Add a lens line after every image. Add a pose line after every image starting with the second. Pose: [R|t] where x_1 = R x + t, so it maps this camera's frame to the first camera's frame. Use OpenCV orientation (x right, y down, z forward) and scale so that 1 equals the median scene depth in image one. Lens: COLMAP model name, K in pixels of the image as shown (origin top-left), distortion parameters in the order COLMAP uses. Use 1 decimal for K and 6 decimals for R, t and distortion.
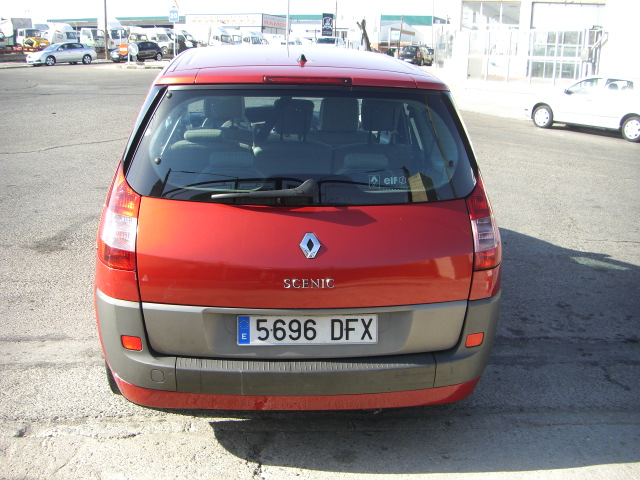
lens RADIAL K [[715.3, 0, 310.5], [0, 715.3, 243.8], [0, 0, 1]] dist [-0.199185, 0.145934]
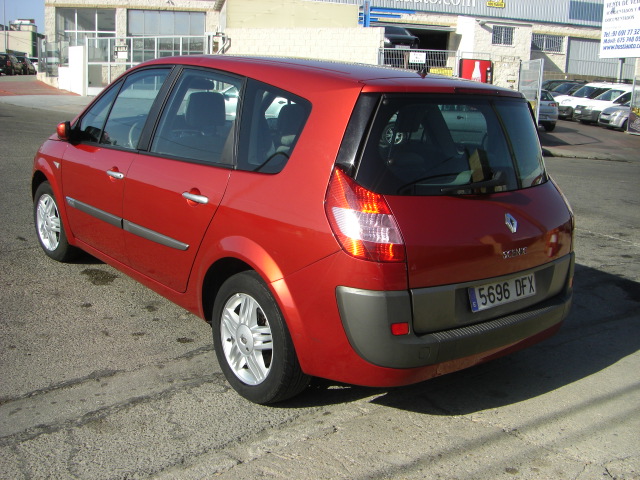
lens RADIAL K [[715.3, 0, 310.5], [0, 715.3, 243.8], [0, 0, 1]] dist [-0.199185, 0.145934]
pose [[0.829781, -0.115617, 0.545982, -0.813313], [0.120190, 0.992370, 0.027480, -0.031553], [-0.544993, 0.042819, 0.837346, 0.124965]]
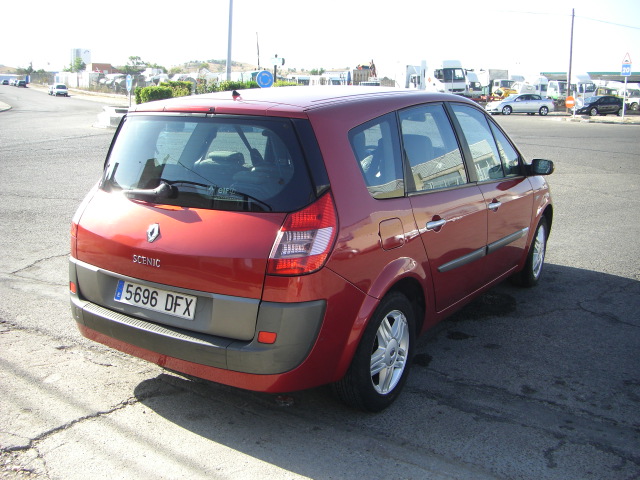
lens RADIAL K [[715.3, 0, 310.5], [0, 715.3, 243.8], [0, 0, 1]] dist [-0.199185, 0.145934]
pose [[0.788786, 0.118675, -0.603103, 0.844606], [-0.162260, 0.986582, -0.018082, -0.001071], [0.592865, 0.112123, 0.797458, 0.110125]]
